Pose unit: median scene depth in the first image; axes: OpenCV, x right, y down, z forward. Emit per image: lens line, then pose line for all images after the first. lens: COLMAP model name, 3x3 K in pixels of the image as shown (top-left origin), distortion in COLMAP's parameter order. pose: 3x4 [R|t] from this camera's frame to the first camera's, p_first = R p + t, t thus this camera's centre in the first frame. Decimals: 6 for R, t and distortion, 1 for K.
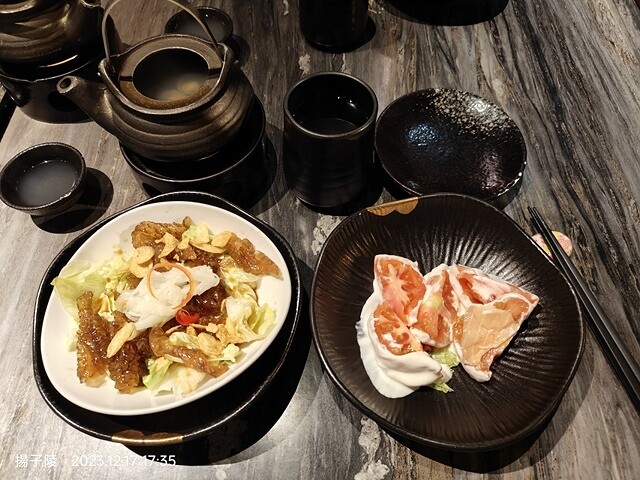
lens RADIAL K [[468.0, 0, 321.0], [0, 468.0, 237.6], [0, 0, 1]] dist [-0.024260, 0.014196]
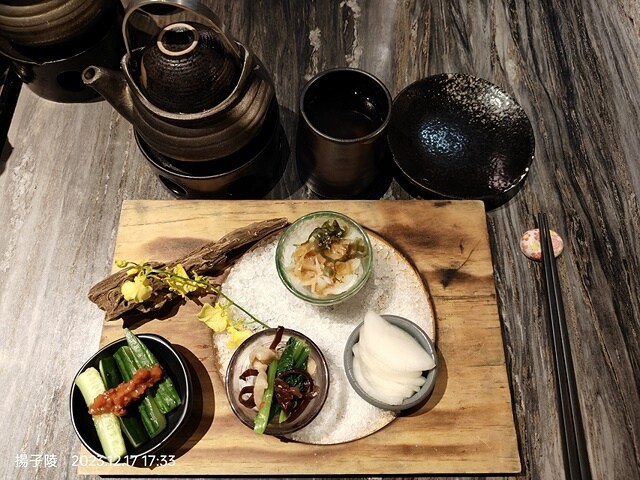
lens RADIAL K [[468.0, 0, 321.0], [0, 468.0, 240.5], [0, 0, 1]] dist [-0.024260, 0.014196]
pose [[0.999870, 0.013671, 0.008508, -0.031547], [-0.014798, 0.988466, 0.150721, -0.127965], [-0.006349, -0.150828, 0.988540, -0.033254]]
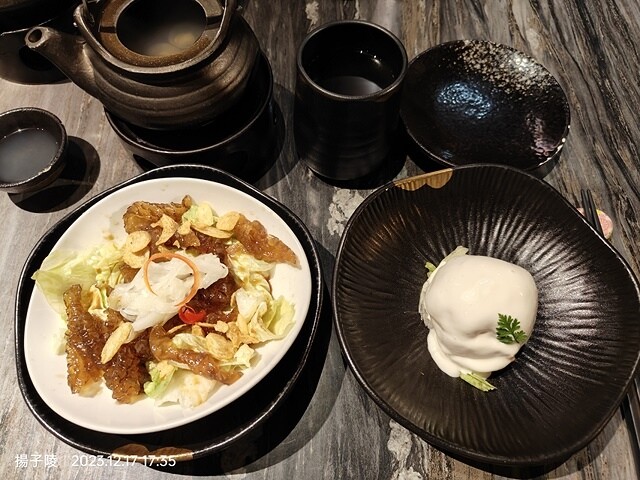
lens RADIAL K [[468.0, 0, 317.5], [0, 468.0, 240.4], [0, 0, 1]] dist [-0.024260, 0.014196]
pose [[0.999927, -0.010044, 0.006678, -0.043975], [0.009390, 0.995753, 0.091584, -0.032196], [-0.007569, -0.091515, 0.995775, 0.111672]]
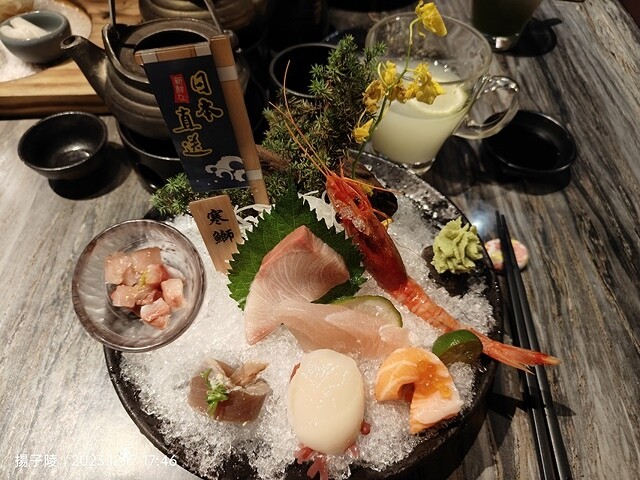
lens RADIAL K [[468.0, 0, 320.6], [0, 468.0, 242.6], [0, 0, 1]] dist [-0.024260, 0.014196]
pose [[0.999755, 0.020831, 0.007531, -0.009043], [-0.020087, 0.995900, -0.088202, 0.116986], [-0.009337, 0.088029, 0.996074, 0.049055]]
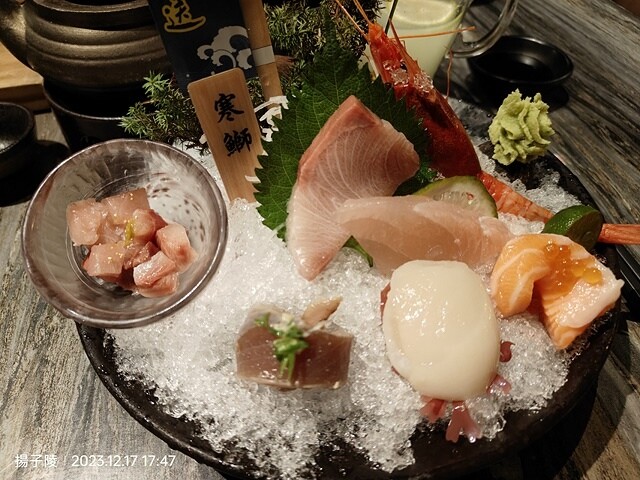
lens RADIAL K [[468.0, 0, 322.2], [0, 468.0, 239.2], [0, 0, 1]] dist [-0.024260, 0.014196]
pose [[0.974120, -0.169223, 0.149843, -0.137165], [0.196979, 0.960698, -0.195598, 0.246020], [-0.110854, 0.220052, 0.969169, 0.250294]]
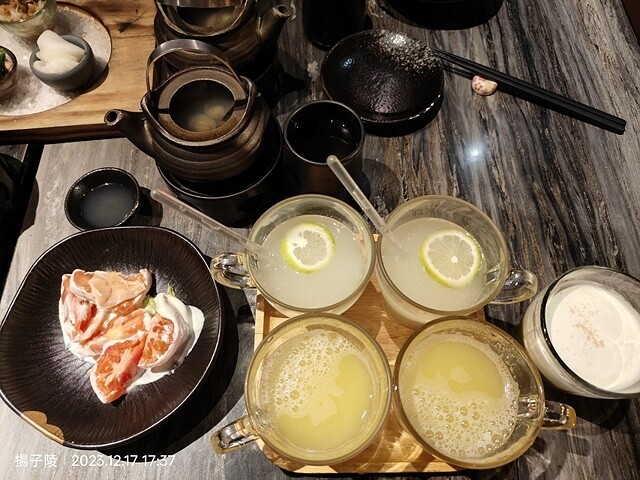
lens RADIAL K [[468.0, 0, 320.3], [0, 468.0, 238.9], [0, 0, 1]] dist [-0.024260, 0.014196]
pose [[0.999922, -0.011137, 0.005727, -0.035087], [0.010486, 0.994586, 0.103390, -0.119450], [-0.006847, -0.103321, 0.994624, -0.150474]]
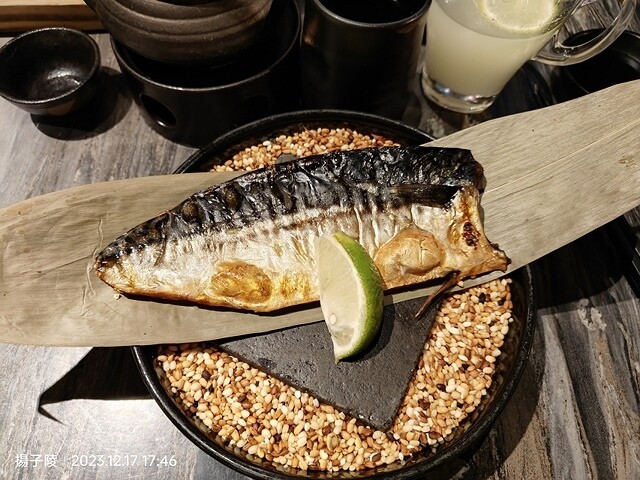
lens RADIAL K [[468.0, 0, 316.1], [0, 468.0, 240.9], [0, 0, 1]] dist [-0.024260, 0.014196]
pose [[0.999620, 0.021656, 0.017050, -0.096016], [-0.022560, 0.998247, 0.054719, 0.072194], [-0.015836, -0.055083, 0.998356, 0.201476]]
